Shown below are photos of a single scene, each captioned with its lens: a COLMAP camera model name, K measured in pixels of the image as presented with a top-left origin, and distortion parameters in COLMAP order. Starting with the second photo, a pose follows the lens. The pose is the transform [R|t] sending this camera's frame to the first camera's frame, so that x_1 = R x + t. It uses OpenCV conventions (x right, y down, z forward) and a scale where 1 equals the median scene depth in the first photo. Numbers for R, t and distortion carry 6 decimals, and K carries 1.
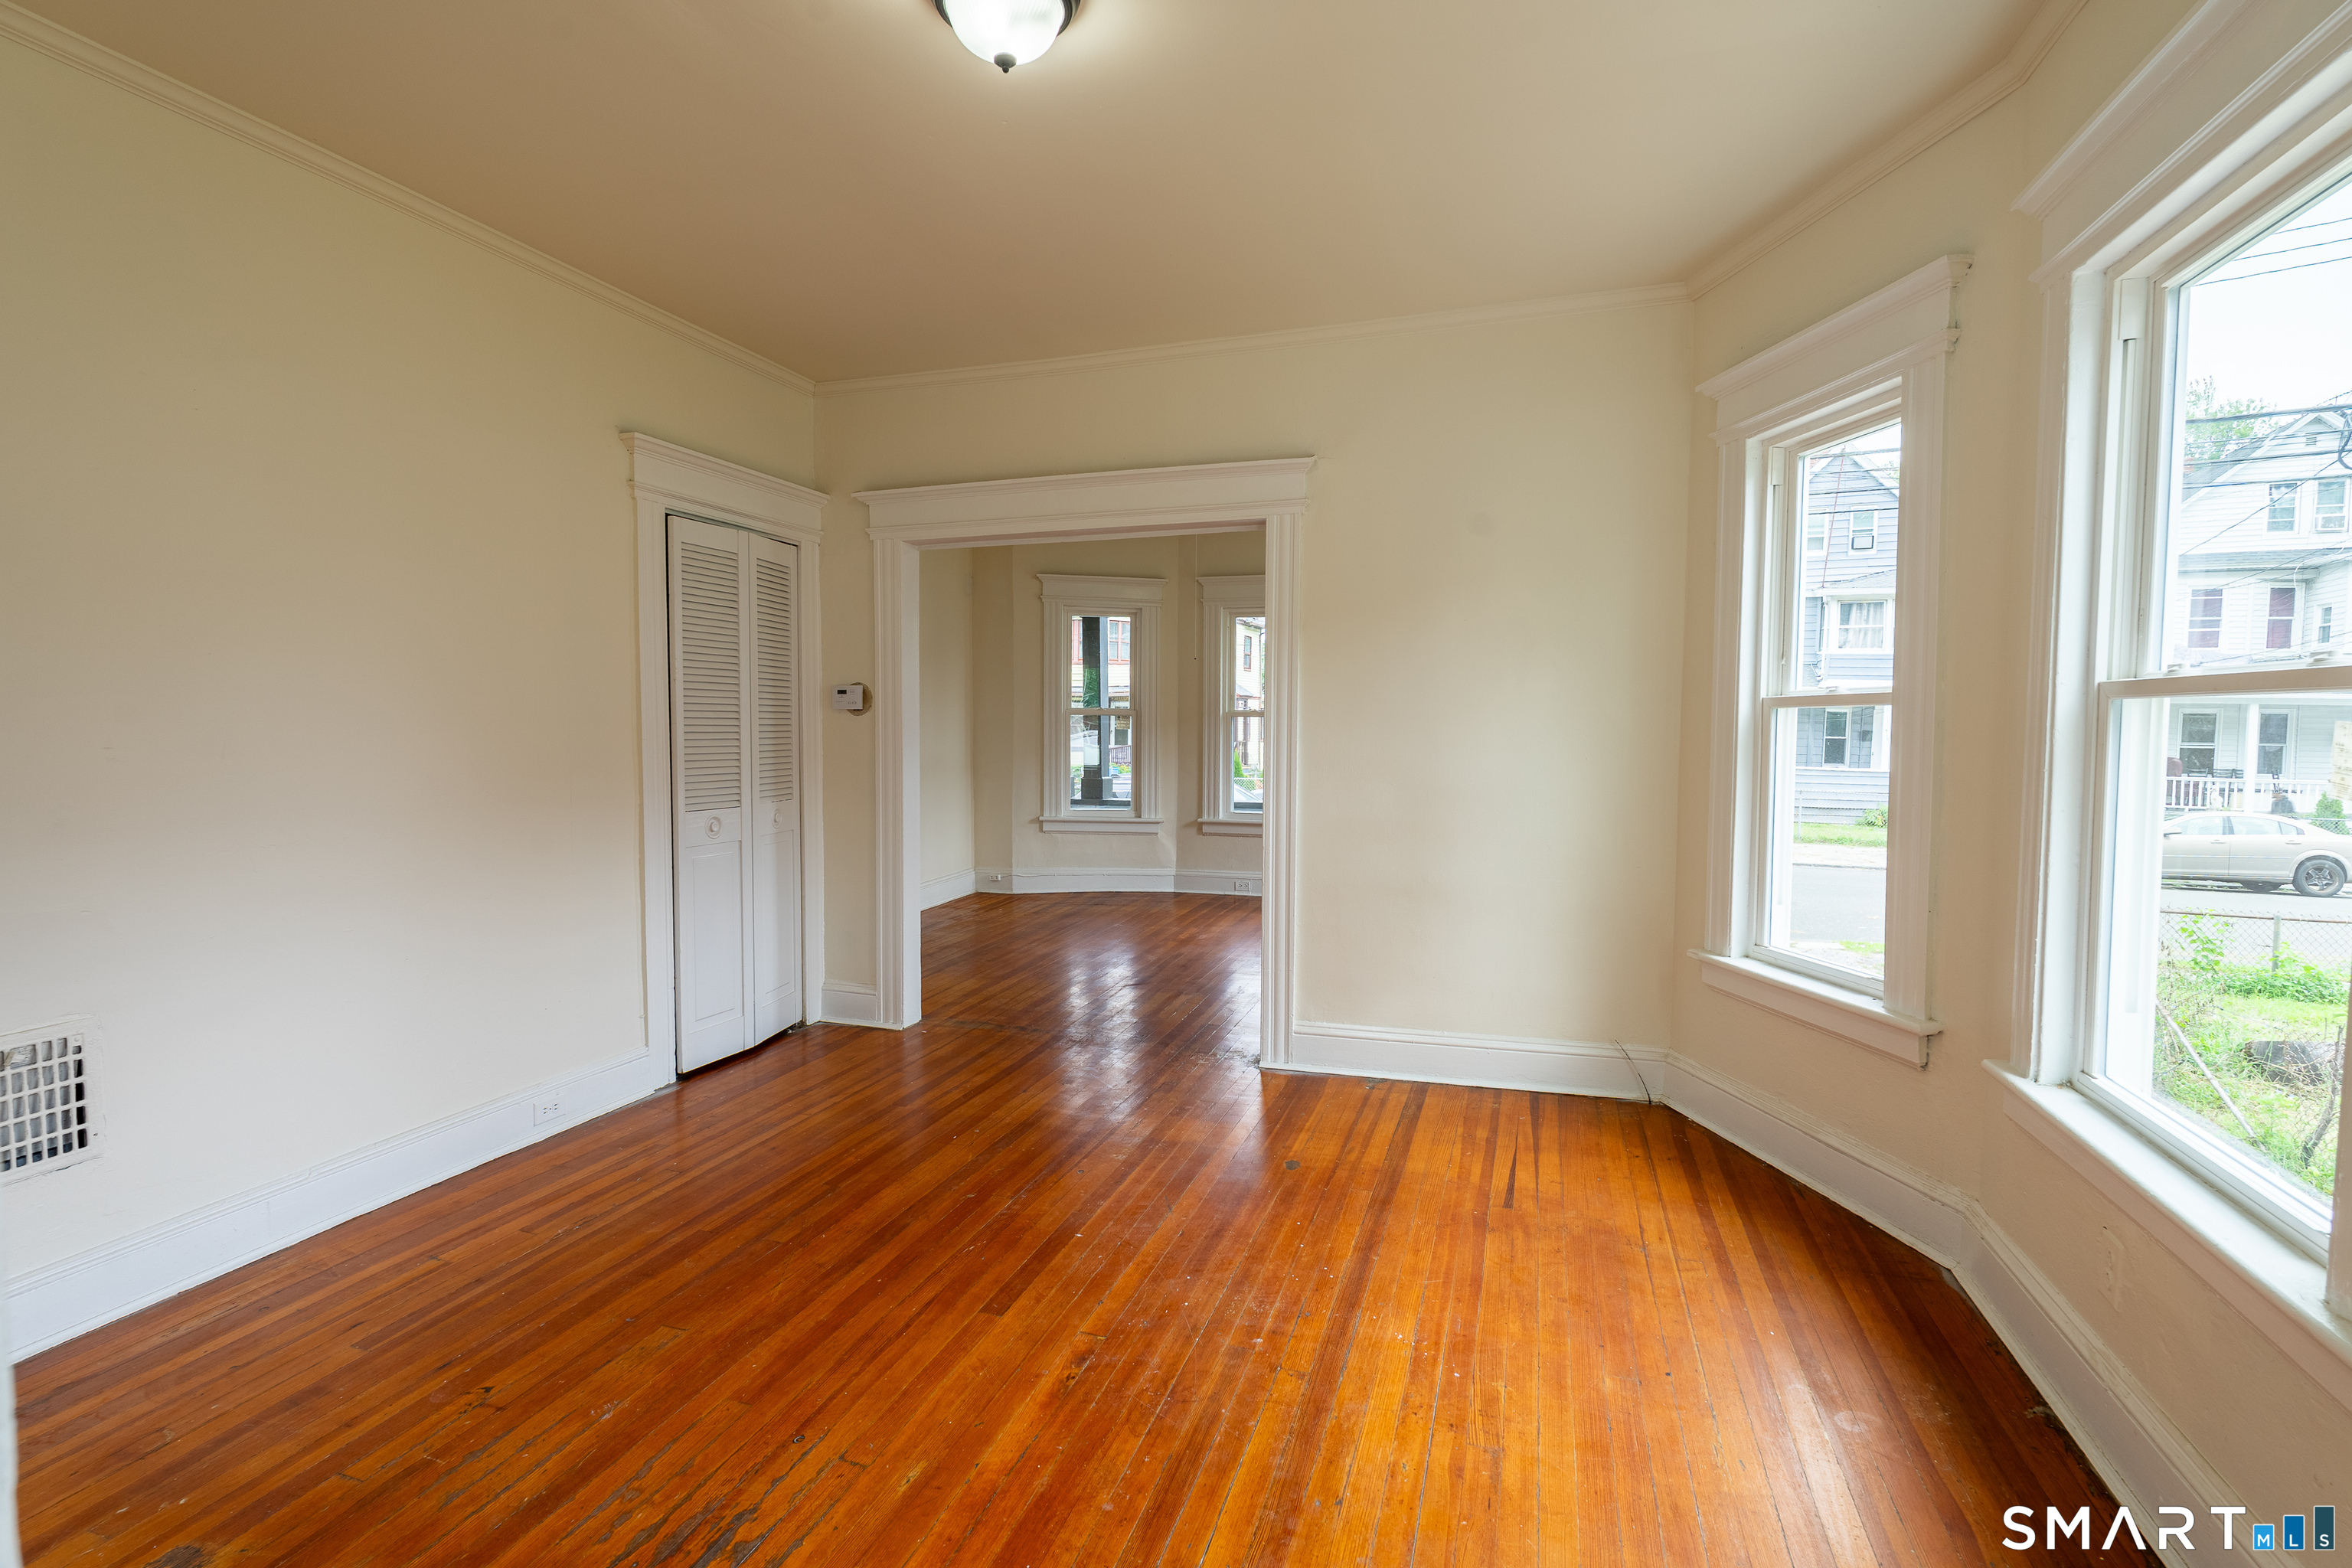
lens RADIAL K [[1204.8, 0, 1177.2], [0, 1204.8, 784.5], [0, 0, 1]] dist [-0.002741, -0.000410]
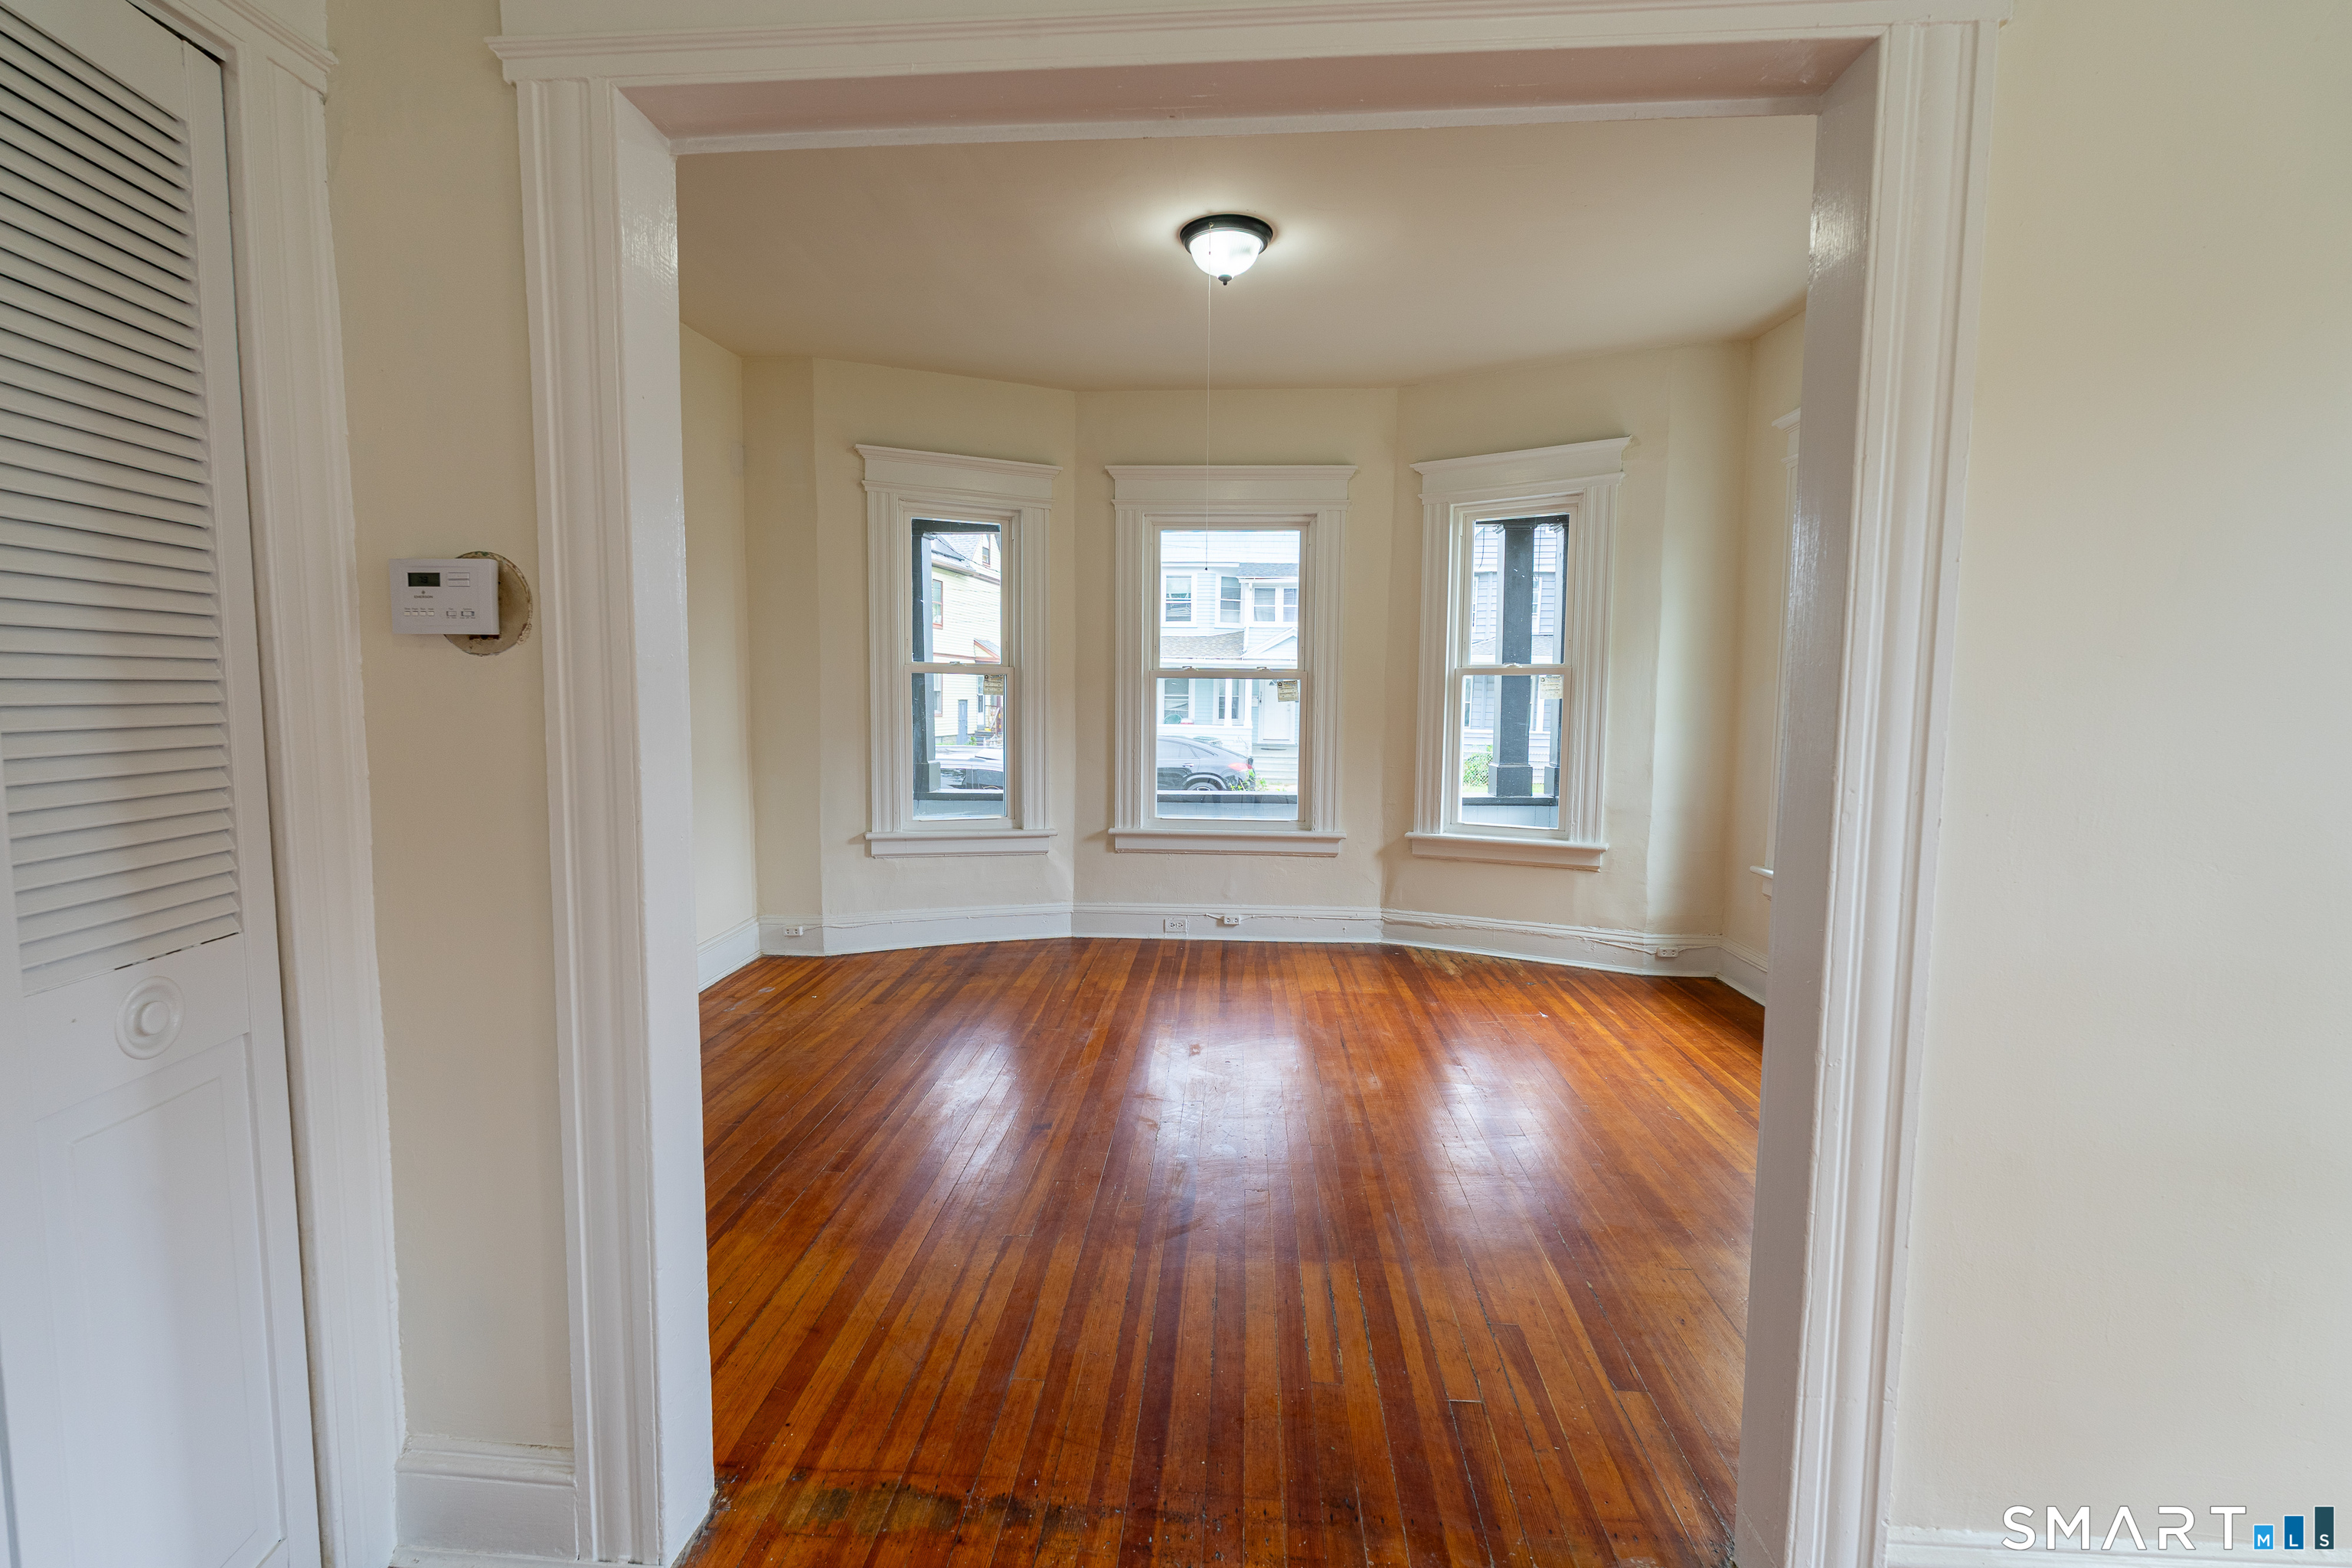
lens RADIAL K [[1069.1, 0, 1175.6], [0, 1069.1, 790.4], [0, 0, 1]] dist [-0.002856, 0.000338]
pose [[0.967980, -0.018199, 0.250365, -0.096719], [0.007185, 0.998968, 0.044837, -0.019945], [-0.250923, -0.041602, 0.967113, 0.413286]]
